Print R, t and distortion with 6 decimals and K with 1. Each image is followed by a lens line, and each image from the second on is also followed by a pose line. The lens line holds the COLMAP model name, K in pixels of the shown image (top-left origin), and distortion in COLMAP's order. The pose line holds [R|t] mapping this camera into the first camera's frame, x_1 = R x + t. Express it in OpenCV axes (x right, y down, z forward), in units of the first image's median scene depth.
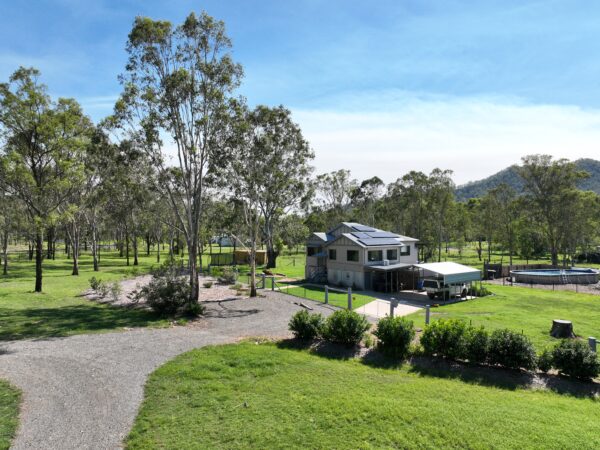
lens RADIAL K [[420.0, 0, 300.0], [0, 420.0, 225.0], [0, 0, 1]] dist [0.034152, -0.000139]
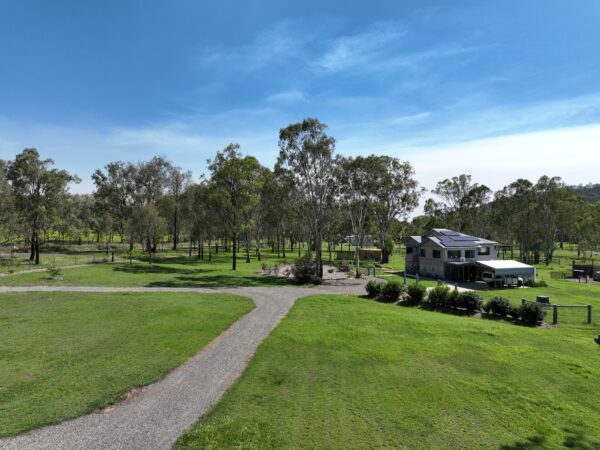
lens RADIAL K [[420.0, 0, 300.0], [0, 420.0, 225.0], [0, 0, 1]] dist [0.034152, -0.000139]
pose [[0.948579, -0.000950, -0.316539, 0.132655], [0.001473, 0.999998, 0.001412, -0.020848], [0.316537, -0.001806, 0.948578, -0.398189]]
